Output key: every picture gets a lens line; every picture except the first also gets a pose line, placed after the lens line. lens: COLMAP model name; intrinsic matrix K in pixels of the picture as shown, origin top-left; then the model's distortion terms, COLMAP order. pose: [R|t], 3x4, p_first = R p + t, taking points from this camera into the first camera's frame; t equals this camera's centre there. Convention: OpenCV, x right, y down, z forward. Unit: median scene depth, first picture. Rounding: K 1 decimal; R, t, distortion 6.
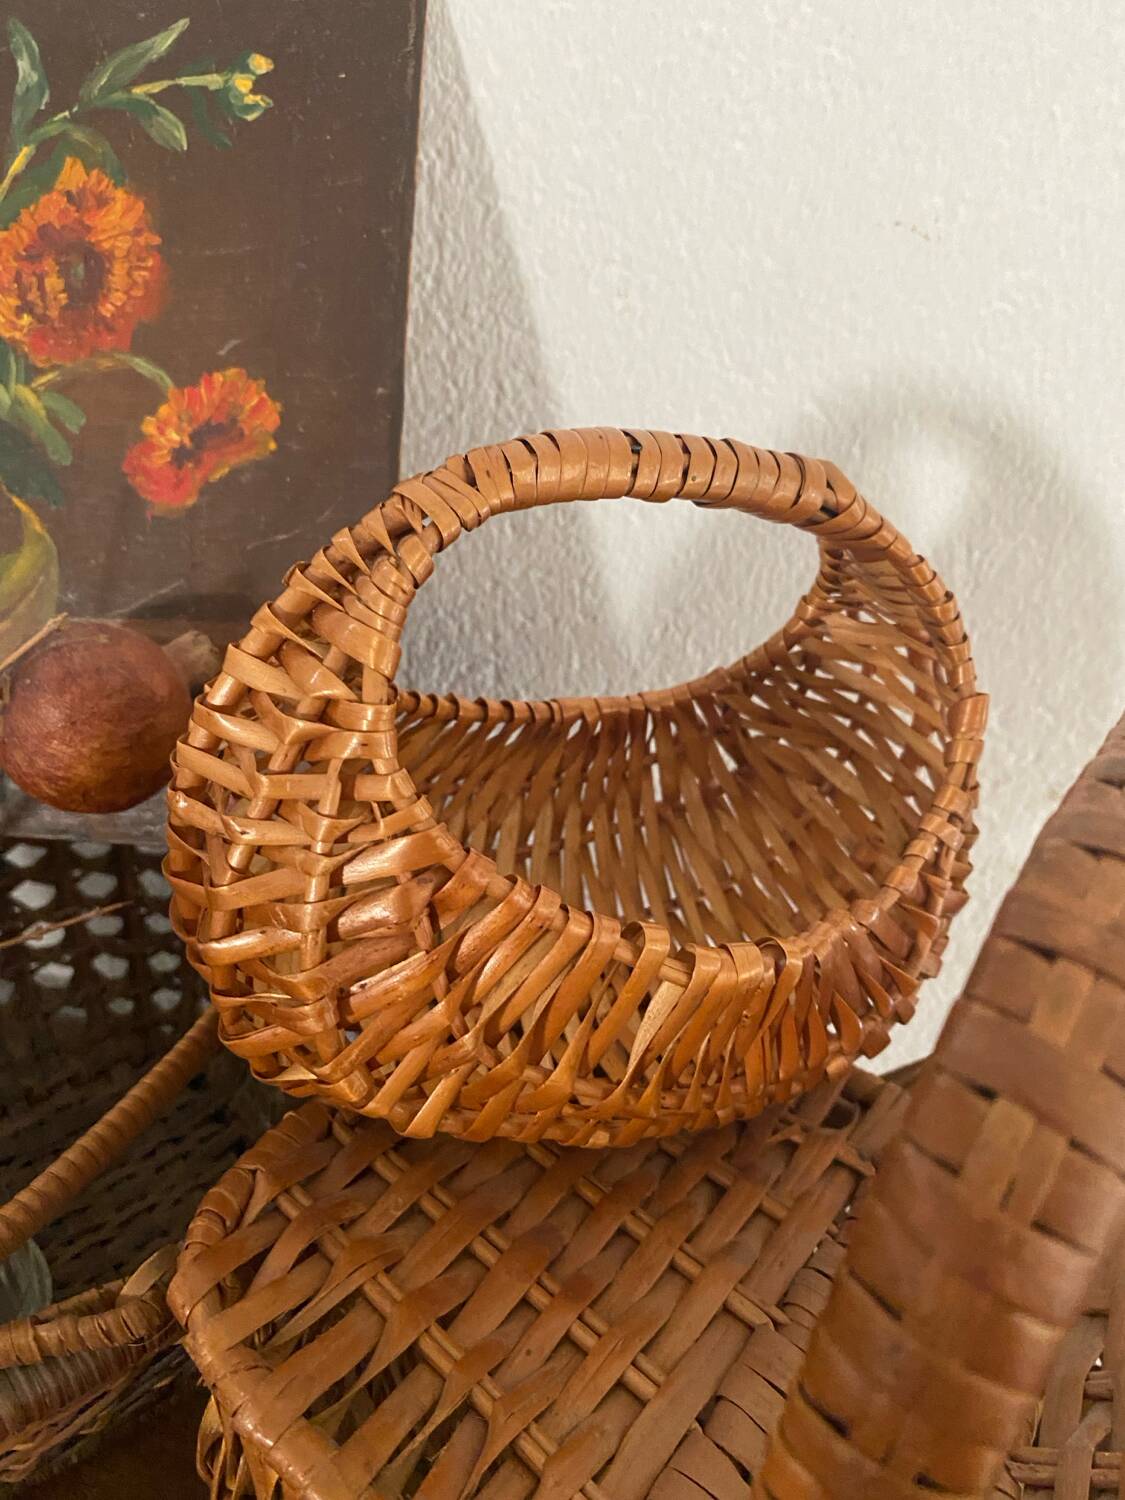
lens RADIAL K [[1120.9, 0, 562.5], [0, 1120.9, 750.0], [0, 0, 1]] dist [-0.003663, -0.000710]
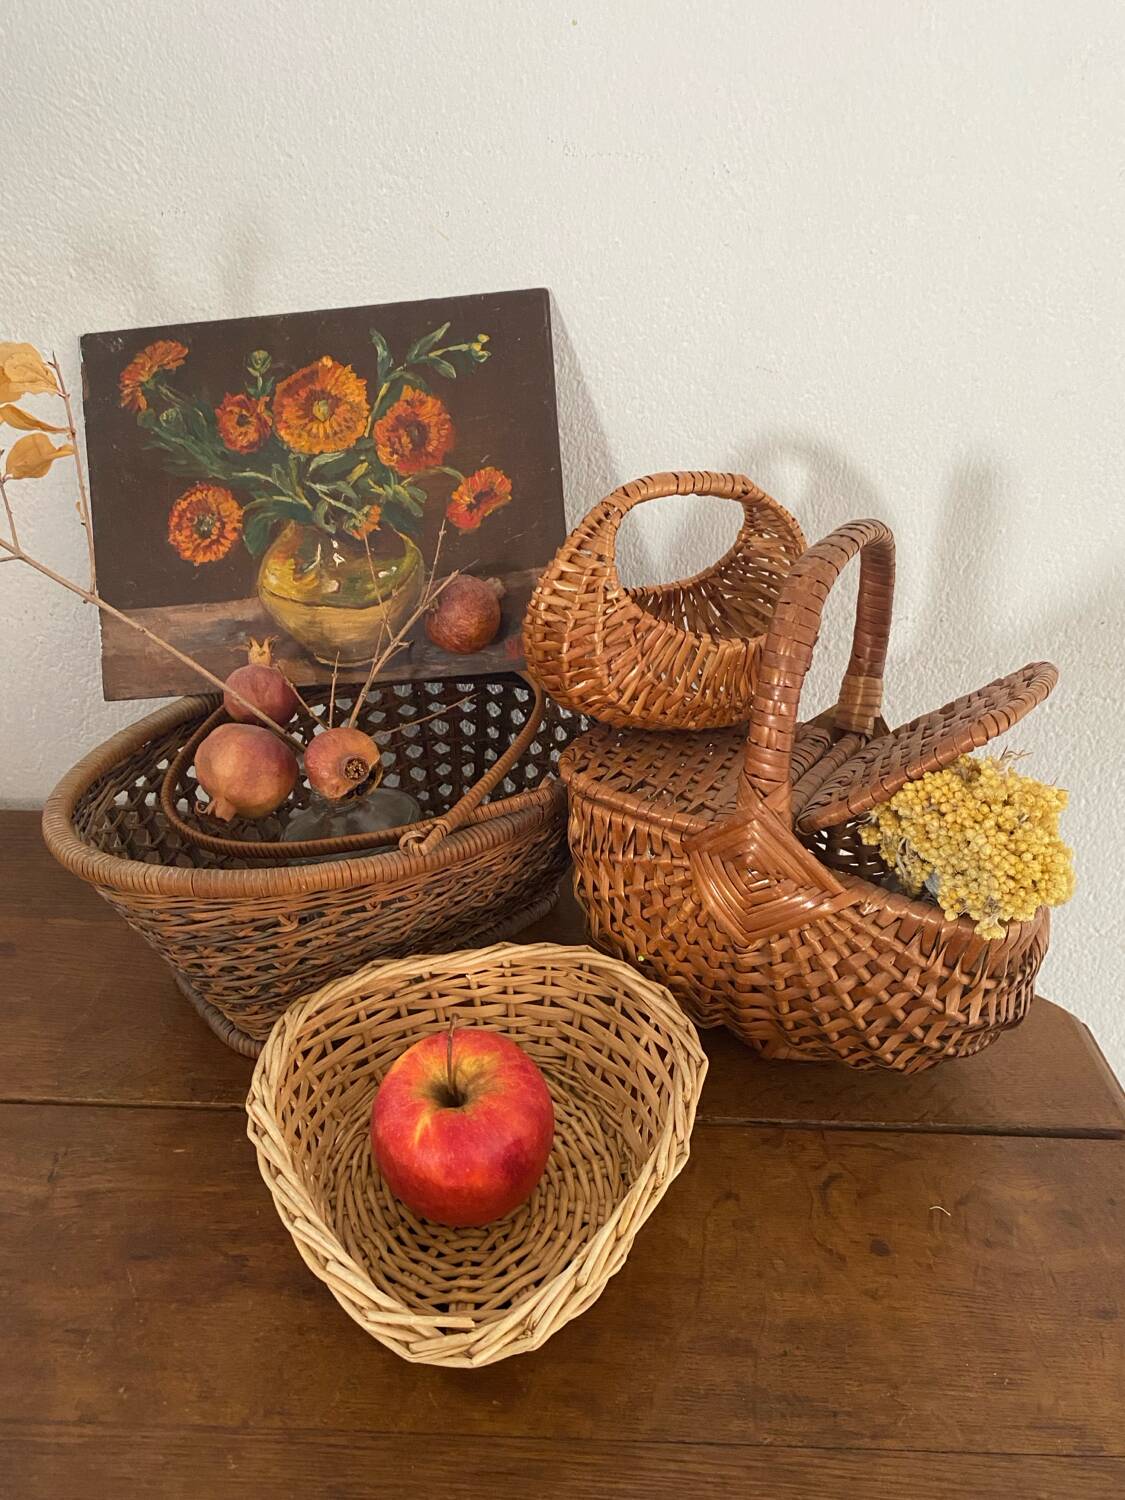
lens RADIAL K [[1174.1, 0, 562.5], [0, 1174.1, 750.0], [0, 0, 1]] dist [0.200364, -0.586584]
pose [[0.990095, -0.133532, 0.043369, -0.323752], [0.135343, 0.989912, -0.041901, 0.371965], [-0.037337, 0.047356, 0.998180, -1.458814]]
